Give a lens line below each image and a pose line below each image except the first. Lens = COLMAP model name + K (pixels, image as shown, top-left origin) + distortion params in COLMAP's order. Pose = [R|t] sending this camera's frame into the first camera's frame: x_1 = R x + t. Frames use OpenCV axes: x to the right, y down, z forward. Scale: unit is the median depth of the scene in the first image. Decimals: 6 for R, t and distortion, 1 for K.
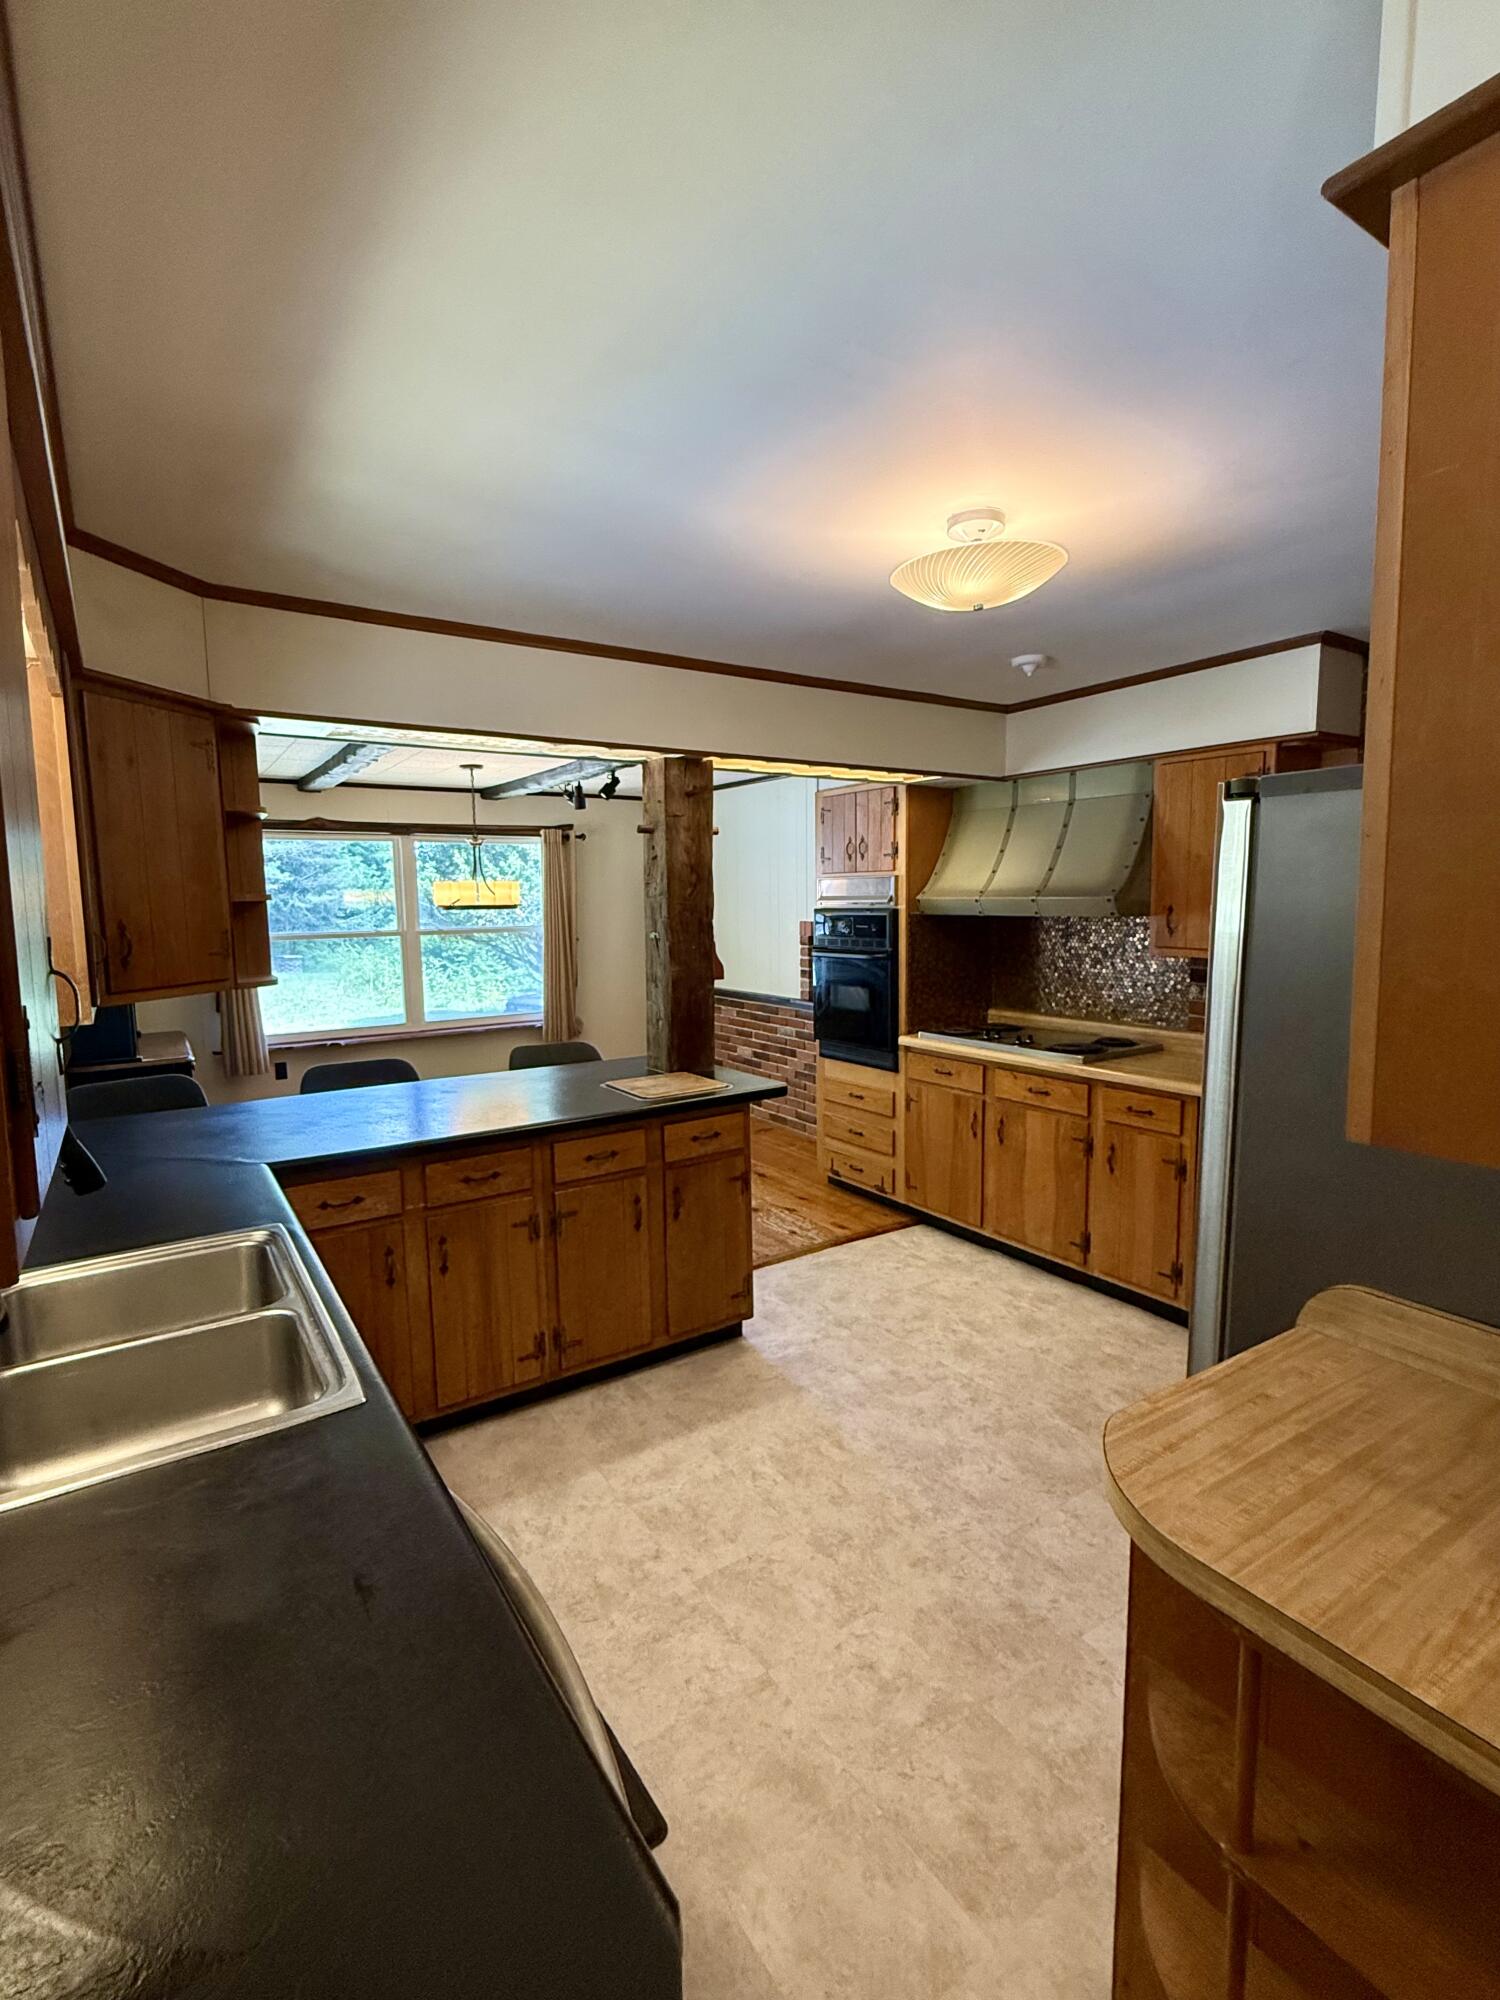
lens RADIAL K [[934.5, 0, 738.8], [0, 934.5, 998.9], [0, 0, 1]] dist [-0.000296, 0.000352]
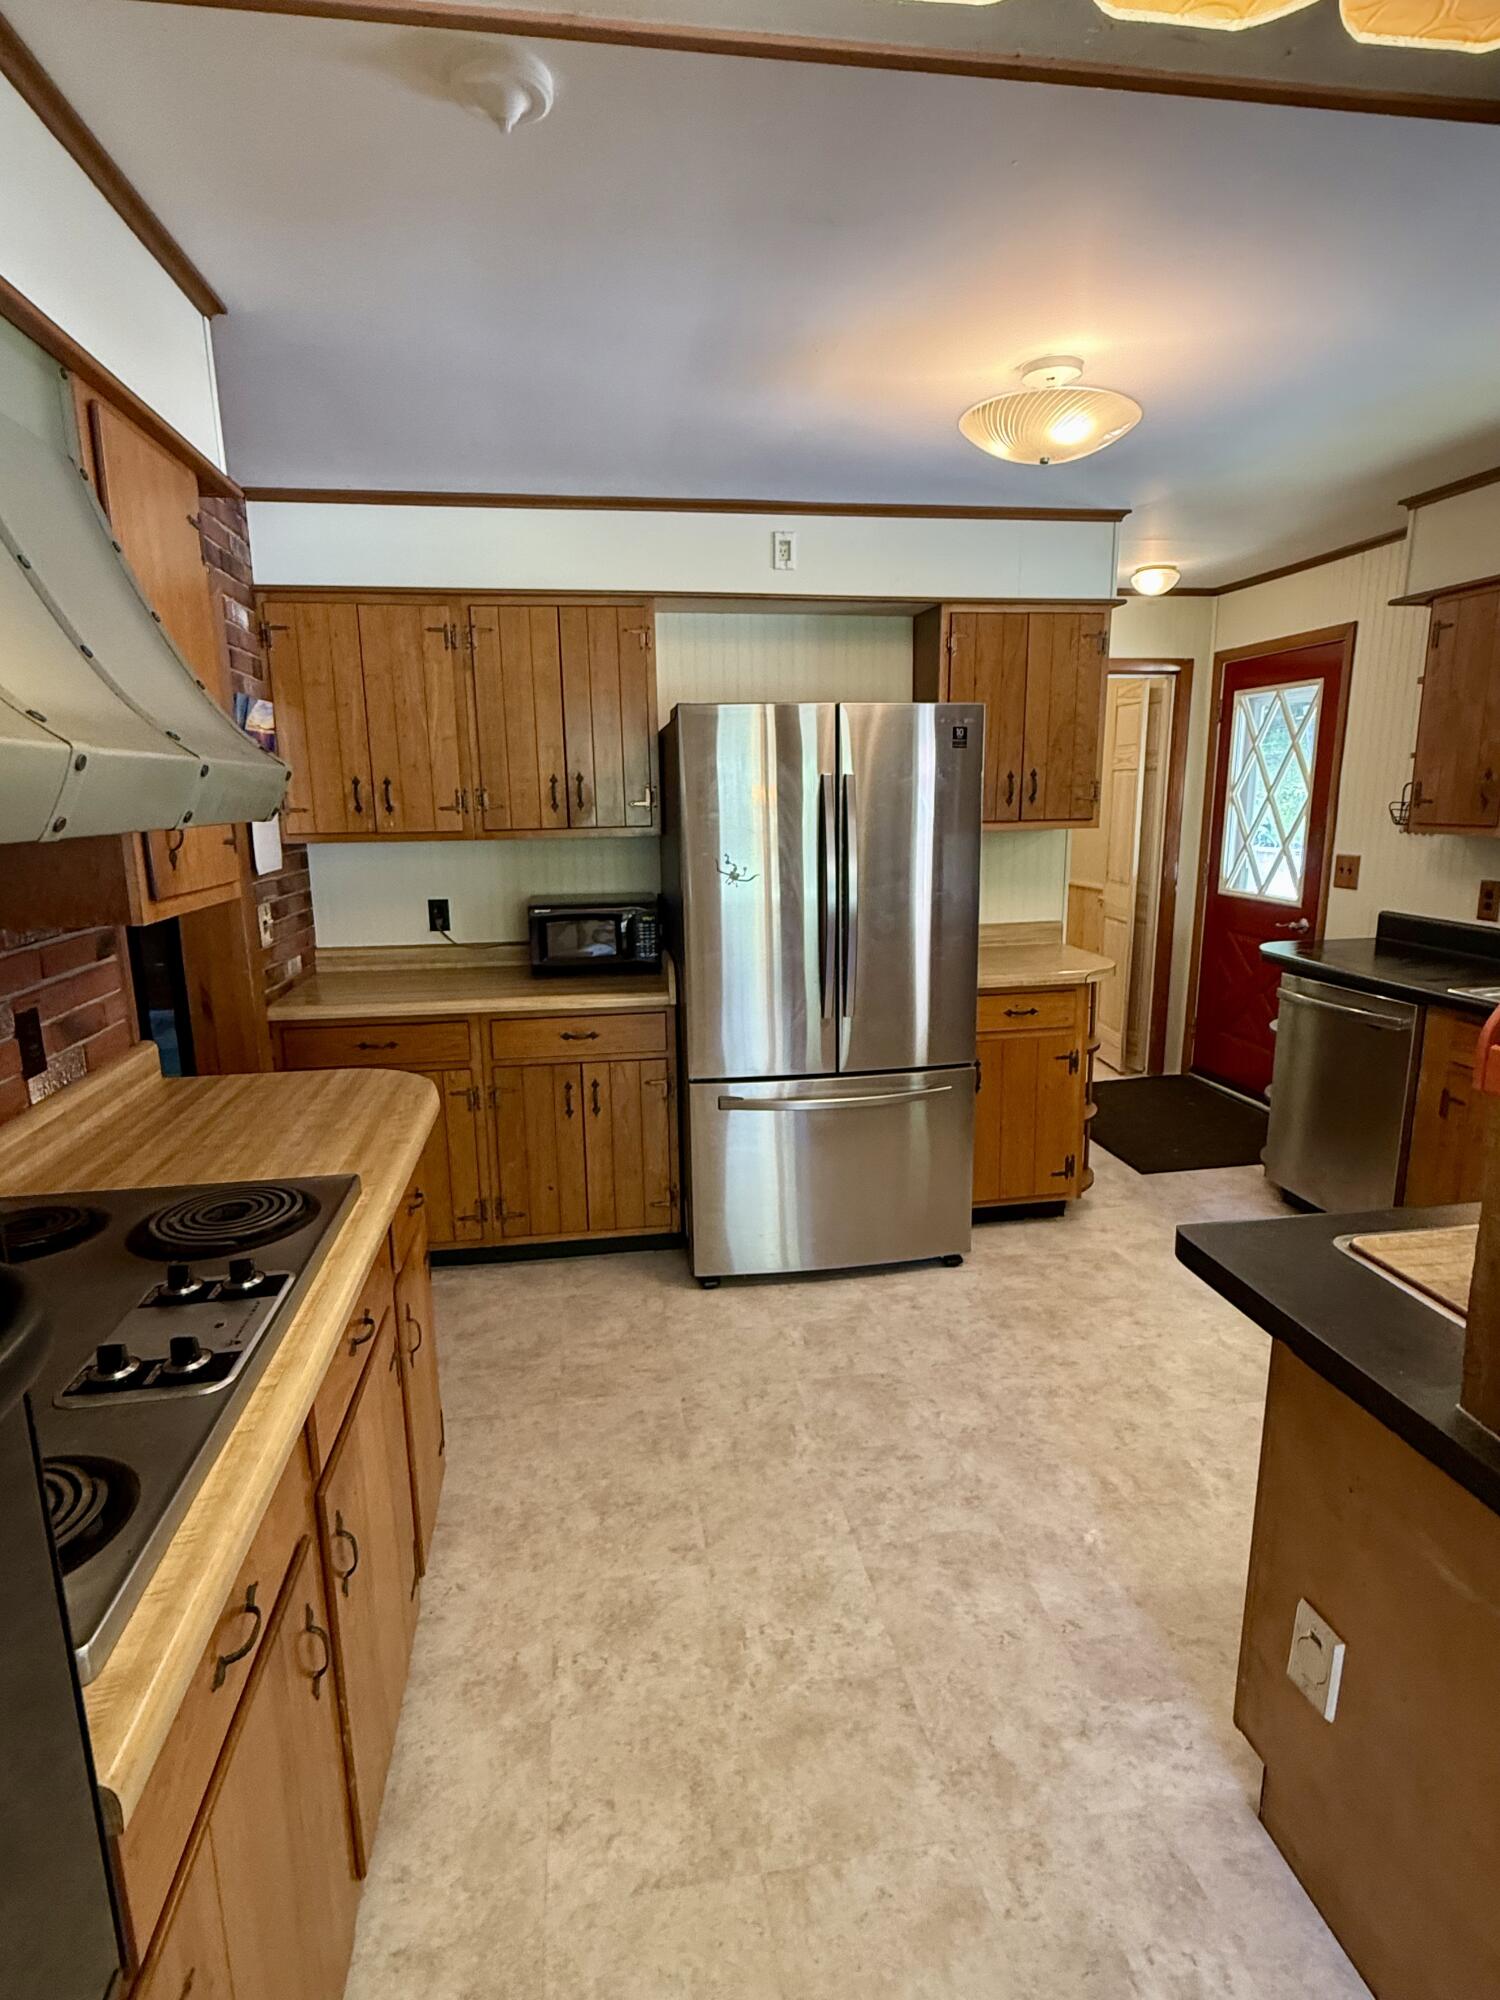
lens RADIAL K [[1025.8, 0, 750.4], [0, 1025.8, 999.3], [0, 0, 1]] dist [0.002770, -0.001224]
pose [[-0.914768, -0.055299, 0.400176, 0.046886], [0.070817, 0.953297, 0.293616, -0.131469], [-0.397723, 0.296930, -0.868129, 1.355751]]
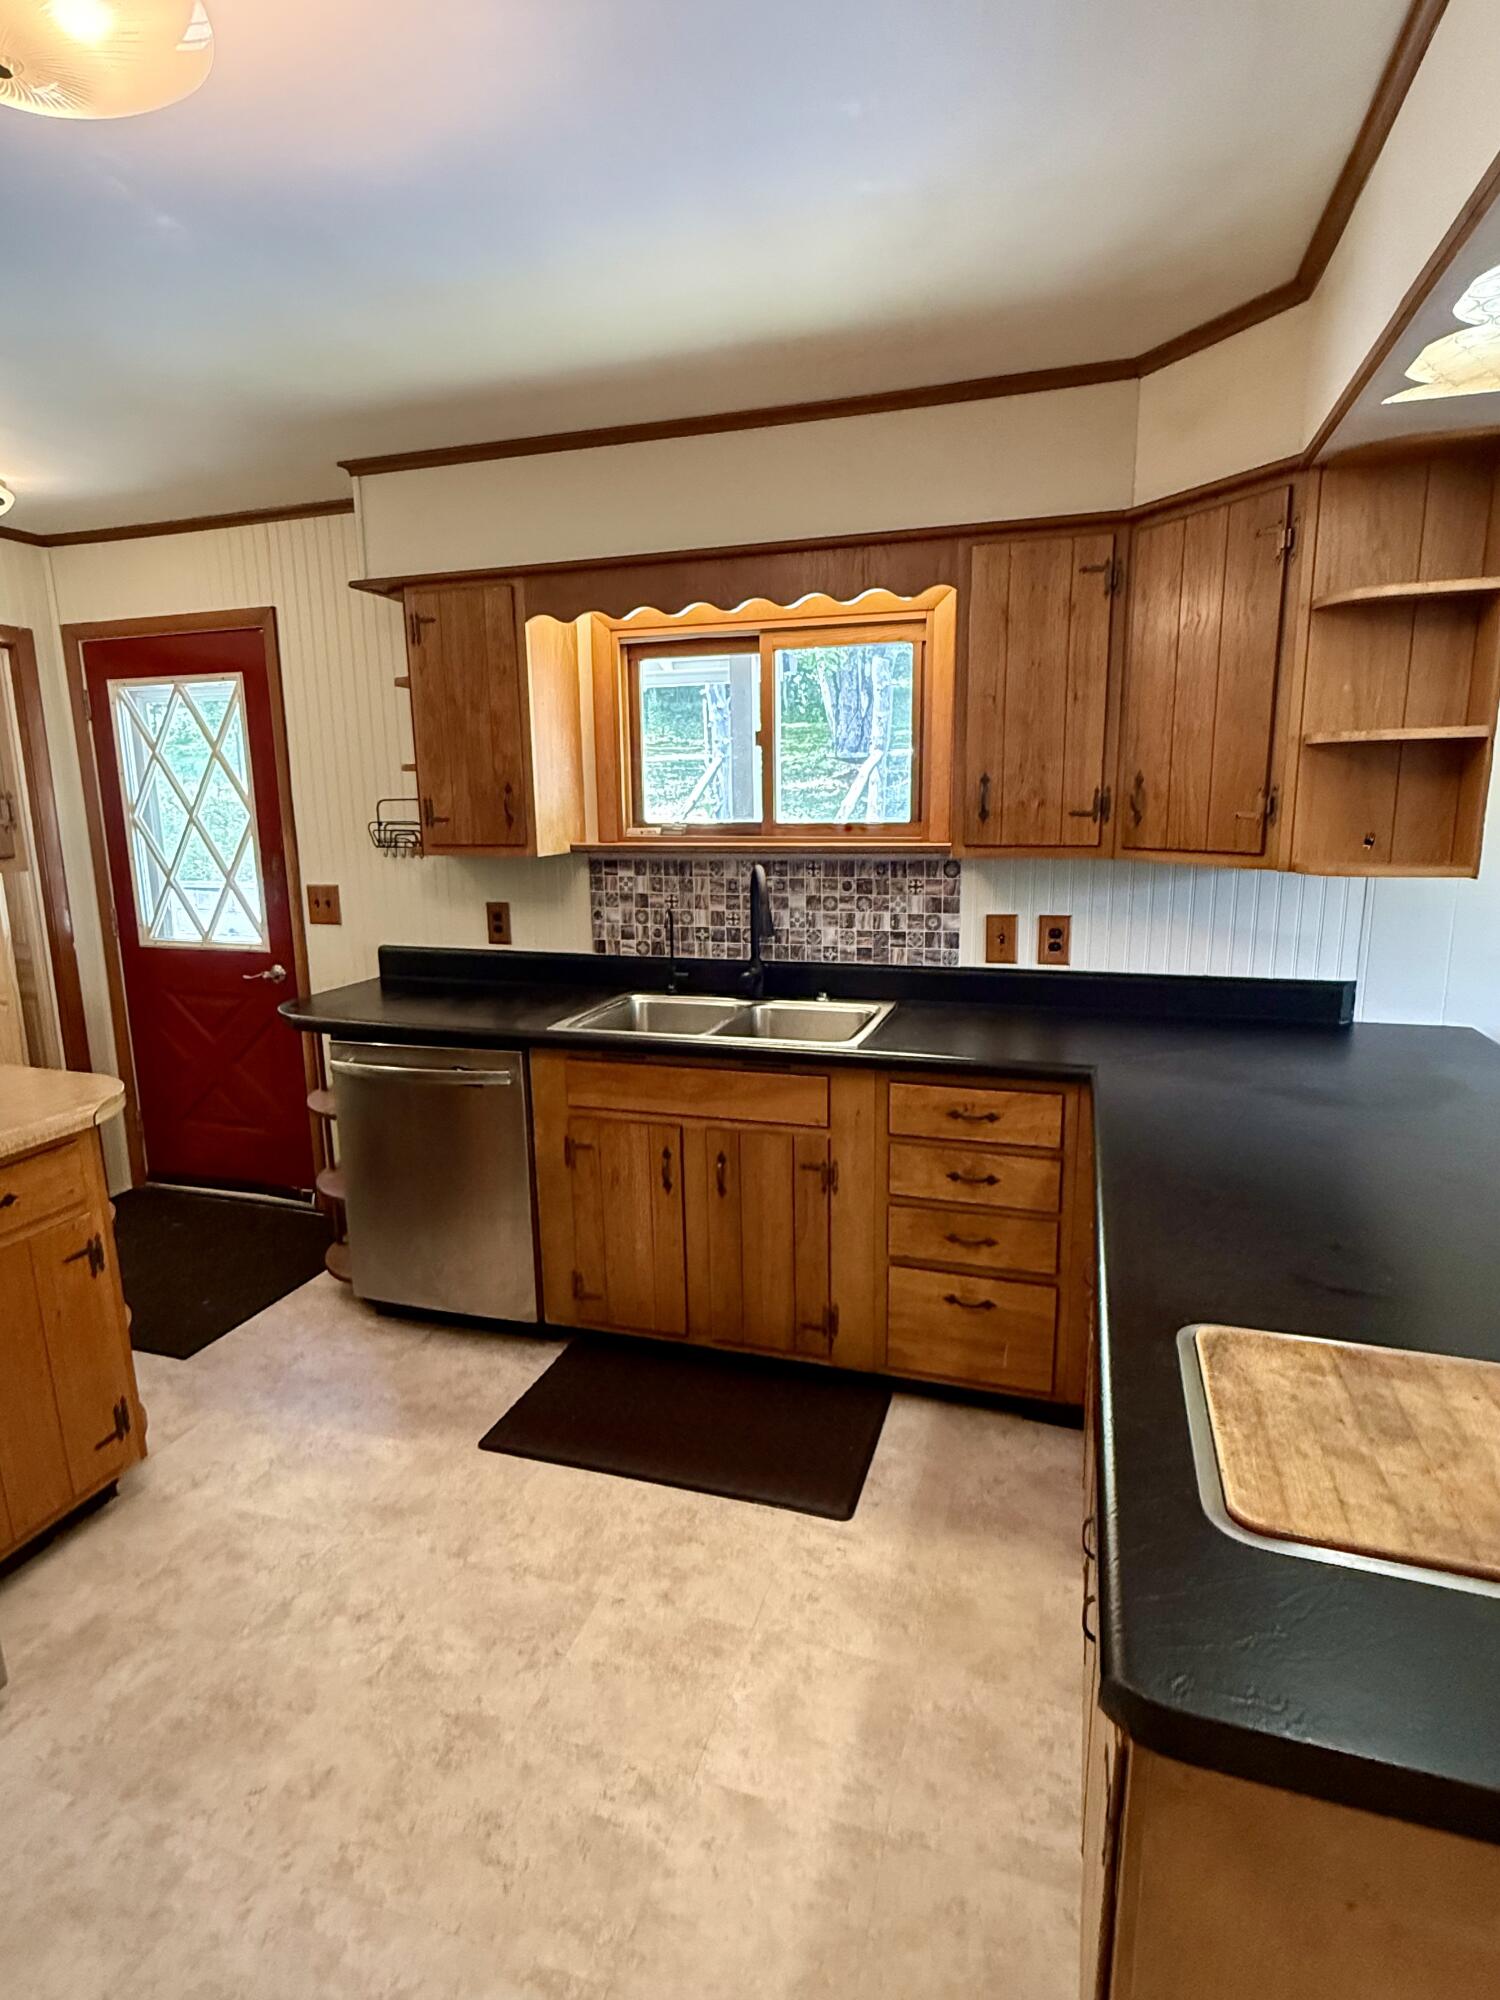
lens RADIAL K [[1025.8, 0, 750.0], [0, 1025.8, 995.3], [0, 0, 1]] dist [0.002770, -0.001224]
pose [[-0.775652, 0.144192, -0.614470, 0.209156], [-0.046259, 0.957949, 0.283186, -0.093029], [0.629464, 0.248079, -0.736364, 1.025498]]
